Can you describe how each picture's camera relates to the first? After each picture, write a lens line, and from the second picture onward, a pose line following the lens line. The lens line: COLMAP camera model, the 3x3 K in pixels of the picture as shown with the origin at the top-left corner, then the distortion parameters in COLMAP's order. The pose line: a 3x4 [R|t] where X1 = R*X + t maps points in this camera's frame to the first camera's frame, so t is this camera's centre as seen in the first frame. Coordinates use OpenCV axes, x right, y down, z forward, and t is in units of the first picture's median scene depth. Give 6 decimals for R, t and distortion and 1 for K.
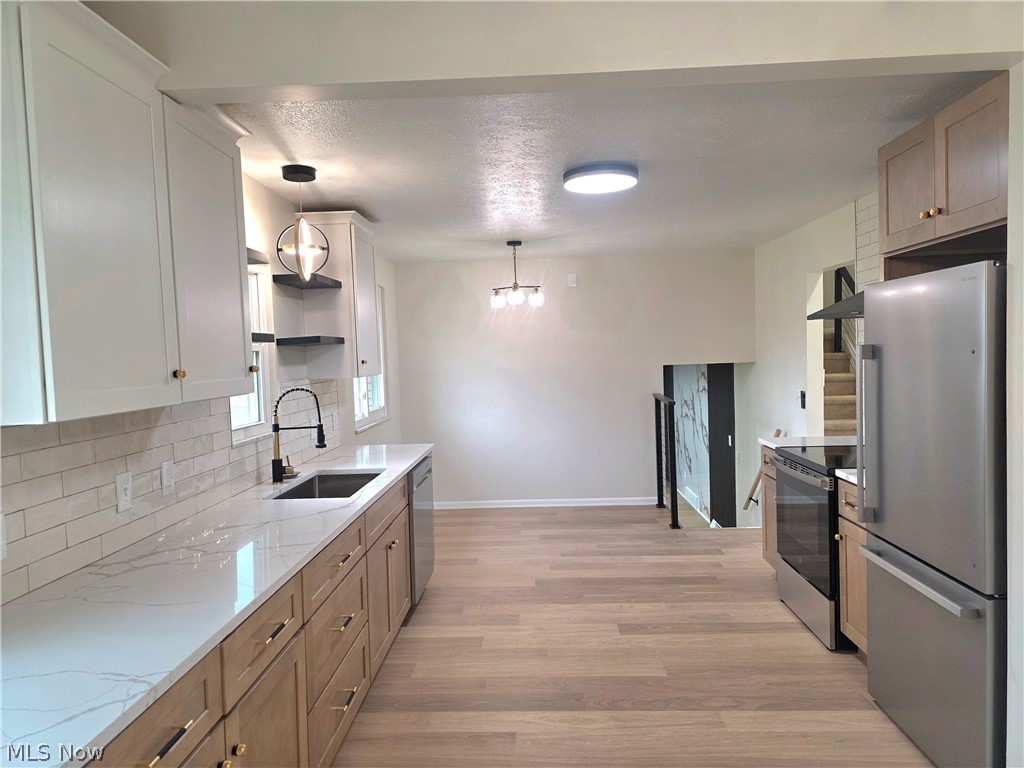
lens RADIAL K [[684.1, 0, 512.0], [0, 684.1, 384.0], [0, 0, 1]] dist [0.086177, -0.086349]
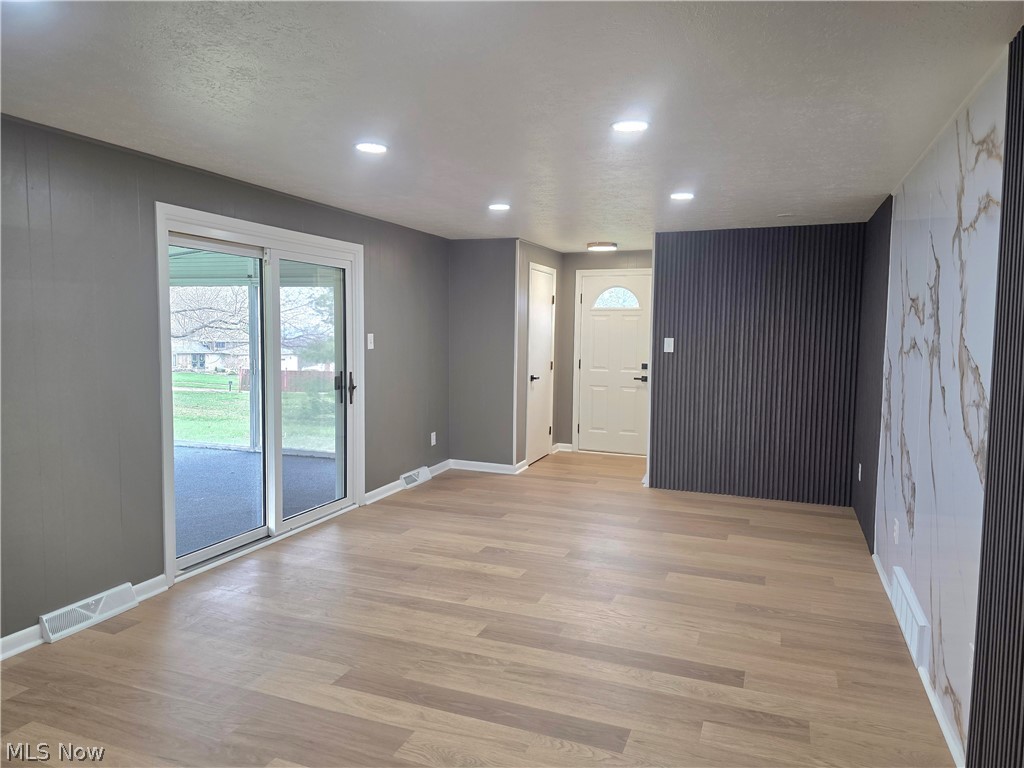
lens RADIAL K [[684.1, 0, 512.0], [0, 684.1, 384.0], [0, 0, 1]] dist [0.086177, -0.086349]
pose [[0.945494, 0.065961, -0.318890, 0.266313], [-0.053309, 0.997412, 0.048251, 0.083540], [0.321247, -0.028621, 0.946563, 0.930409]]
